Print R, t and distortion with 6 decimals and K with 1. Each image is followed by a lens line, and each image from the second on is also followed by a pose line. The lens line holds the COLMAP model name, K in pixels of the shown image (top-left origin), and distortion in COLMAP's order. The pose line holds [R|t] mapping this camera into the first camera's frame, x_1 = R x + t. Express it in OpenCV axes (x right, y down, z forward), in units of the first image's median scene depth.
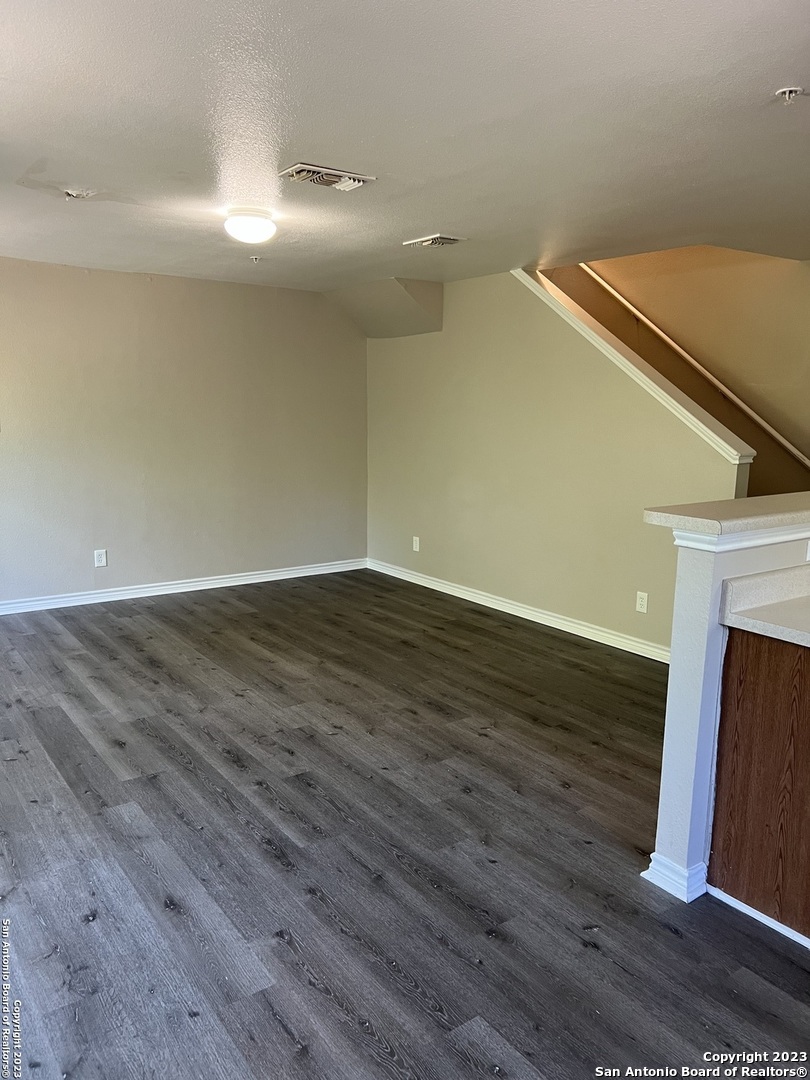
lens RADIAL K [[809.1, 0, 417.0], [0, 809.1, 546.8], [0, 0, 1]] dist [0.053188, -0.070803]
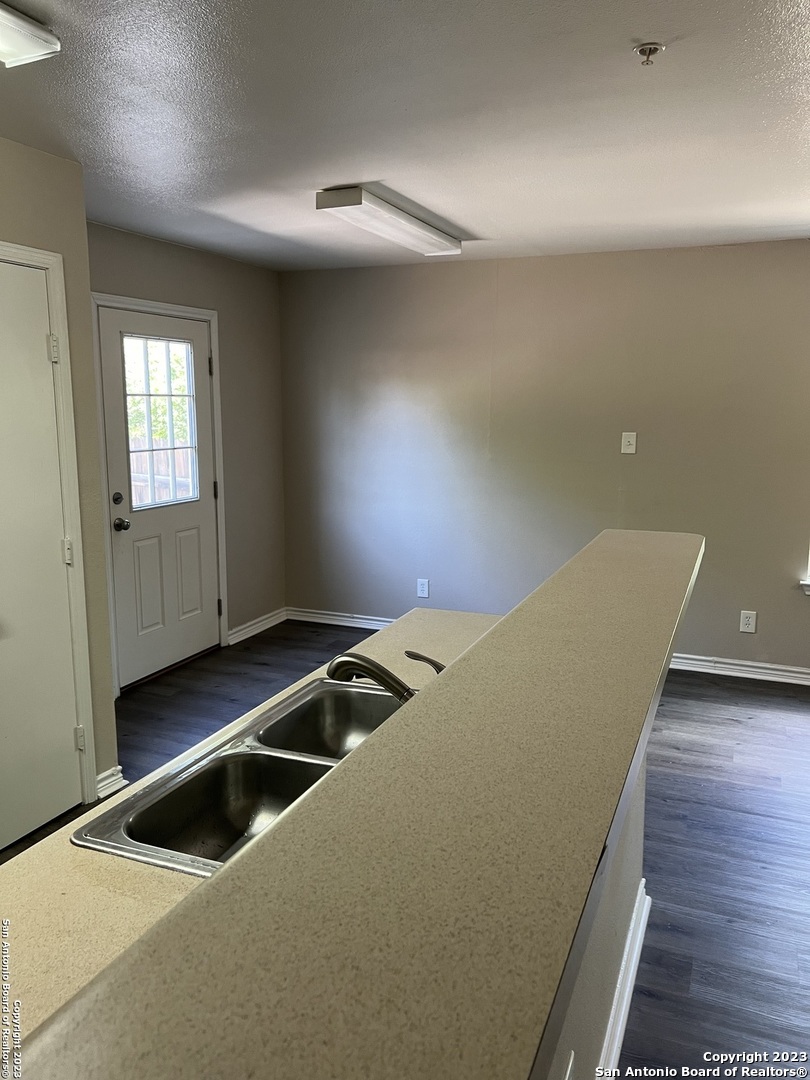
lens RADIAL K [[811.1, 0, 405.0], [0, 811.1, 540.0], [0, 0, 1]] dist [0.180821, -0.434140]
pose [[-0.853388, 0.066254, -0.517049, 0.706549], [-0.108915, 0.947335, 0.301153, -0.191059], [0.509772, 0.313315, -0.801228, 1.052307]]
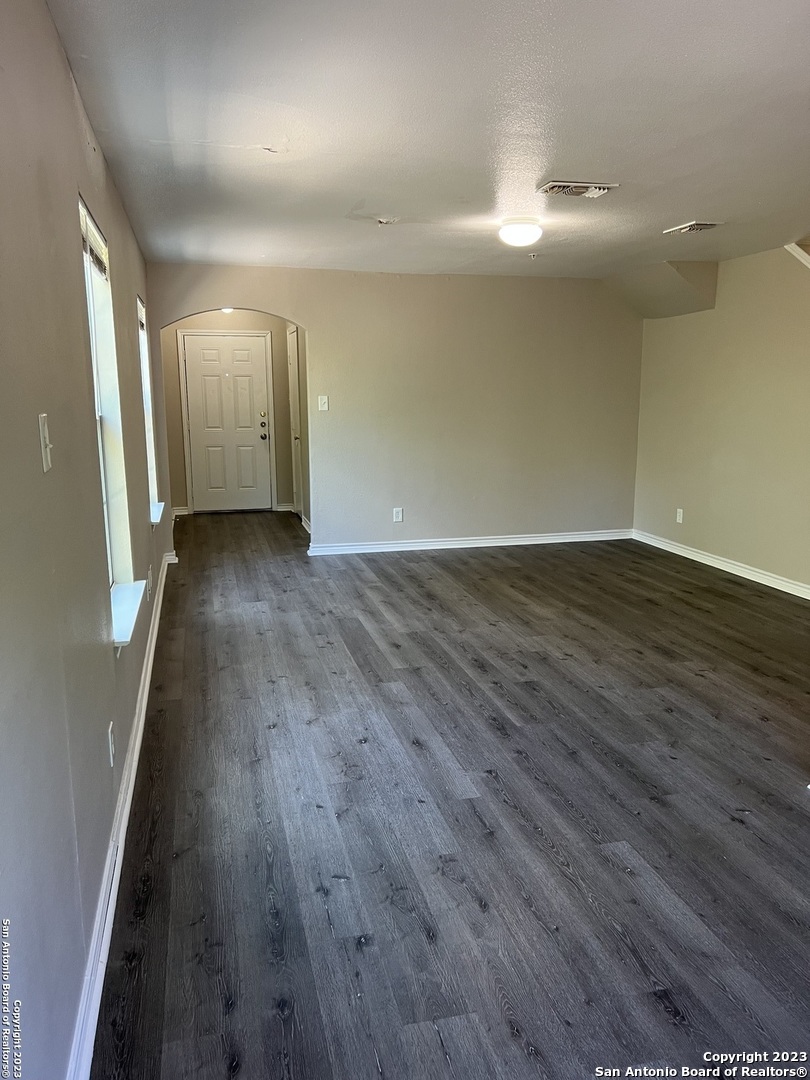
lens RADIAL K [[812.0, 0, 408.5], [0, 812.0, 544.3], [0, 0, 1]] dist [0.042090, -0.043025]
pose [[0.928836, 0.053465, -0.366614, 0.110521], [-0.048620, 0.998565, 0.022446, 0.046801], [0.367288, -0.003024, 0.930102, -0.182274]]
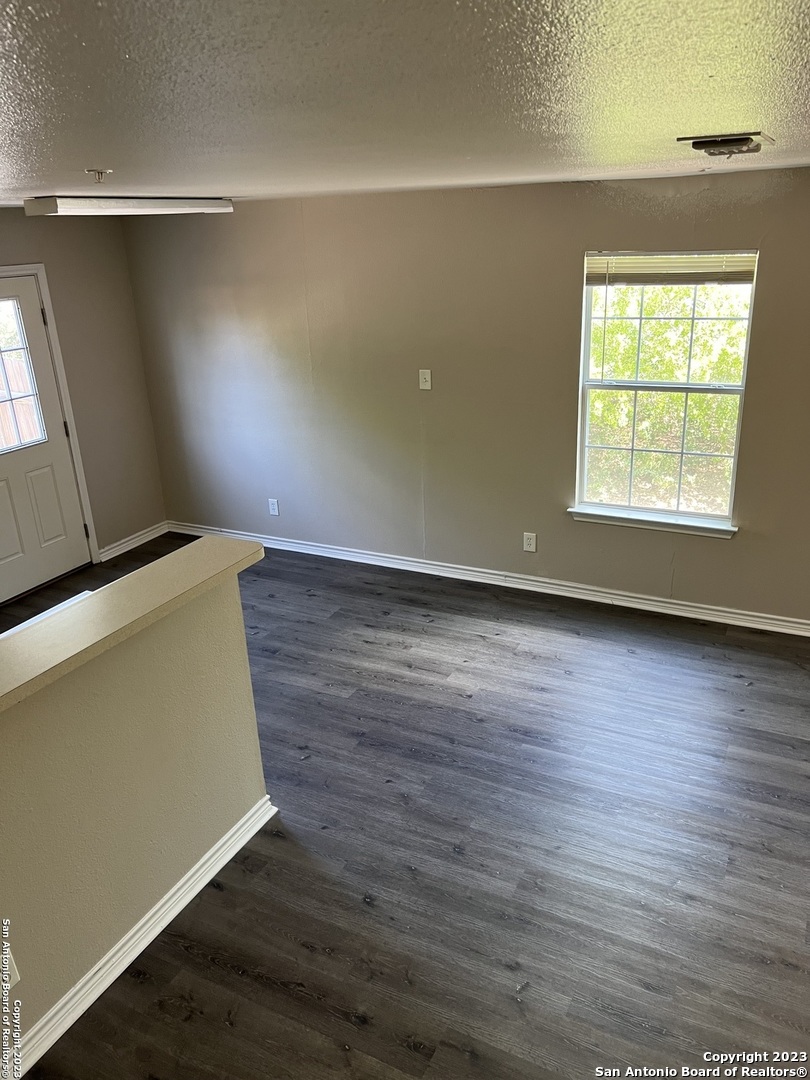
lens RADIAL K [[809.1, 0, 417.0], [0, 809.1, 546.8], [0, 0, 1]] dist [0.053188, -0.070803]
pose [[-0.888037, 0.185527, -0.420679, 0.377366], [-0.055938, 0.864577, 0.499377, -0.418120], [0.456357, 0.466997, -0.757398, 1.305080]]
